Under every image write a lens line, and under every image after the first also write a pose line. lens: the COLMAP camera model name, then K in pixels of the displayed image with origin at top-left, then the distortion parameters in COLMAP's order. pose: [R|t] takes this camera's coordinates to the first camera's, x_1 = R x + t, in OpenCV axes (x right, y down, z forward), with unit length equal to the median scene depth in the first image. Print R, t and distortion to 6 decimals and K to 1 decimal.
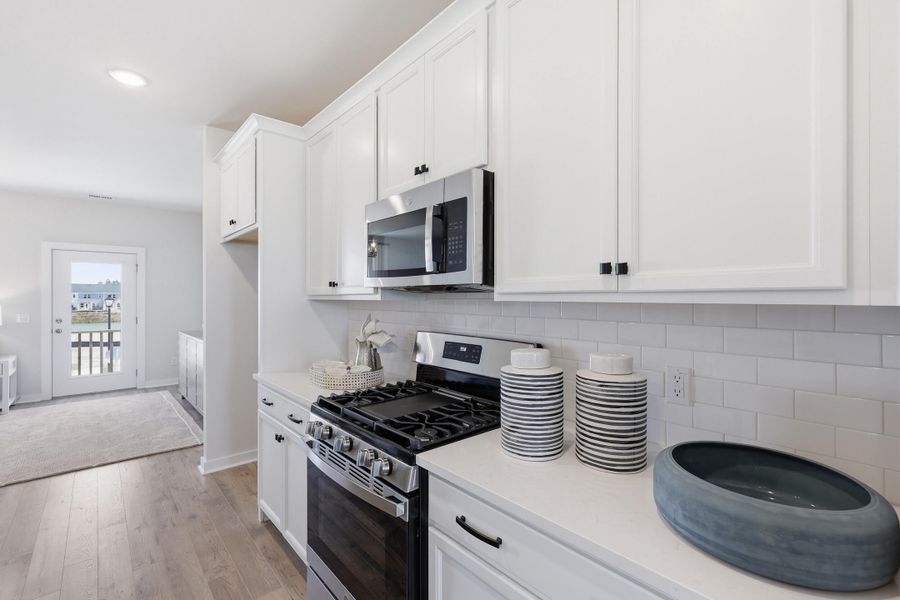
lens RADIAL K [[395.4, 0, 450.0], [0, 395.4, 300.0], [0, 0, 1]] dist [0.000163, 0.000203]
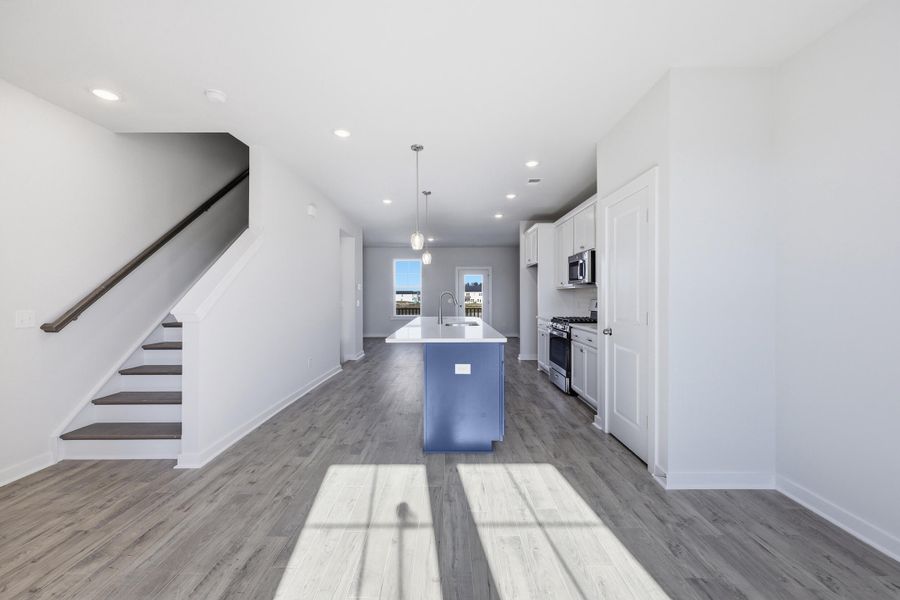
lens RADIAL K [[364.0, 0, 447.7], [0, 364.0, 298.9], [0, 0, 1]] dist [0.001098, 0.000085]
pose [[0.746309, 0.007447, -0.665558, 1.040552], [-0.004005, 0.999970, 0.006698, 0.075363], [0.665588, -0.002334, 0.746316, -1.868592]]
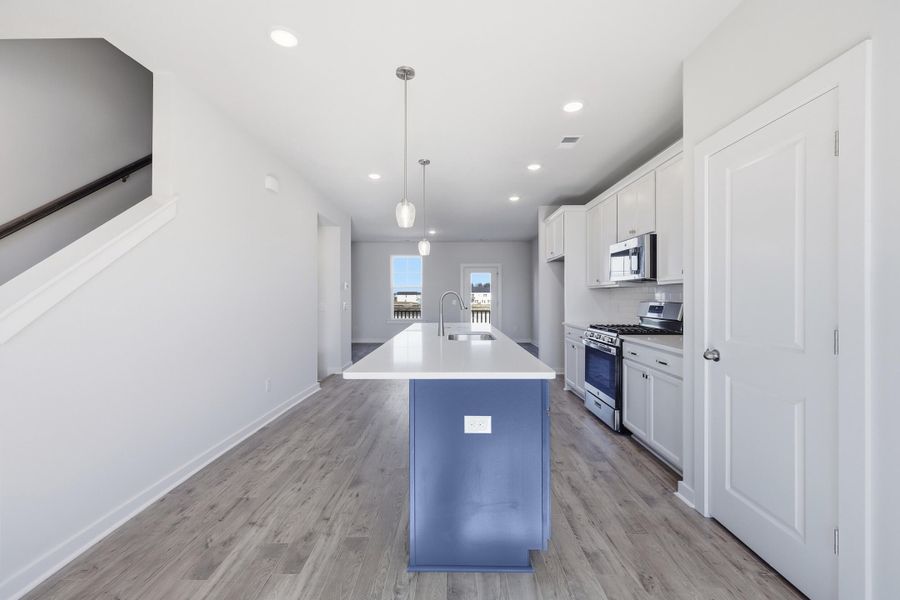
lens RADIAL K [[364.0, 0, 447.7], [0, 364.0, 298.9], [0, 0, 1]] dist [0.001098, 0.000085]
pose [[0.738936, 0.006495, -0.673744, 0.563899], [-0.004403, 0.999979, 0.004810, 0.072595], [0.673761, -0.000588, 0.738949, -1.333846]]
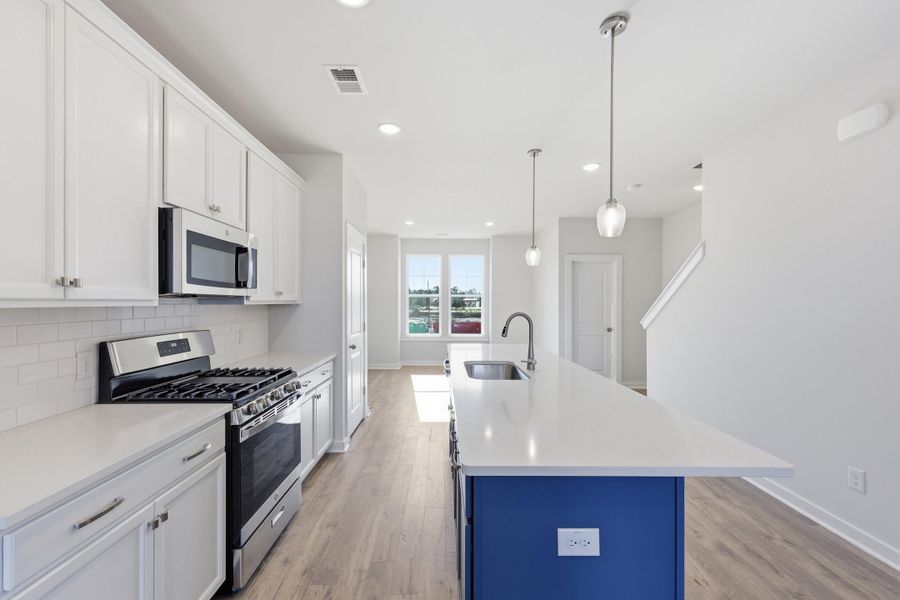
lens RADIAL K [[387.1, 0, 447.5], [0, 387.1, 298.3], [0, 0, 1]] dist [0.005736, 0.000236]
pose [[-0.756750, 0.004963, 0.653685, -1.476476], [0.003029, 0.999987, -0.004086, -0.013723], [-0.653697, -0.001112, -0.756756, 1.427831]]
